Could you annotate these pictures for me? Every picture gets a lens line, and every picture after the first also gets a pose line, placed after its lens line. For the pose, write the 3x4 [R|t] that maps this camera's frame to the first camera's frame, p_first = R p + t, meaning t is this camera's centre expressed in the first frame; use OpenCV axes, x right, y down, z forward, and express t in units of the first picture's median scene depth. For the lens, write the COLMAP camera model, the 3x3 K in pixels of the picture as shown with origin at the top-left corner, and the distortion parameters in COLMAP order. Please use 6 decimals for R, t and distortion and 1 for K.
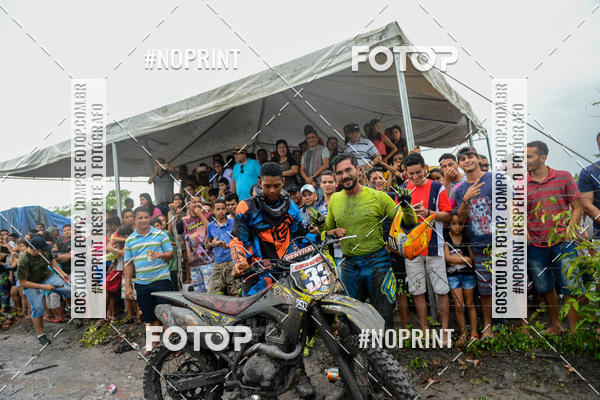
lens RADIAL K [[410.9, 0, 298.1], [0, 410.9, 204.0], [0, 0, 1]] dist [-0.023300, 0.002325]
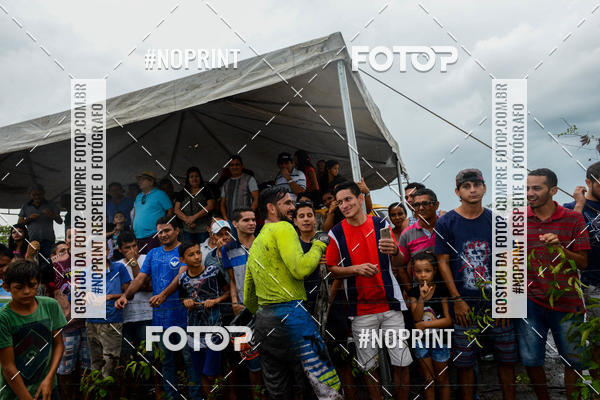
lens RADIAL K [[410.9, 0, 282.7], [0, 410.9, 206.1], [0, 0, 1]] dist [-0.023300, 0.002325]
pose [[0.982337, 0.035601, 0.183703, -0.021677], [-0.019002, 0.995638, -0.091340, -0.004026], [-0.186154, 0.086236, 0.978729, 0.206136]]
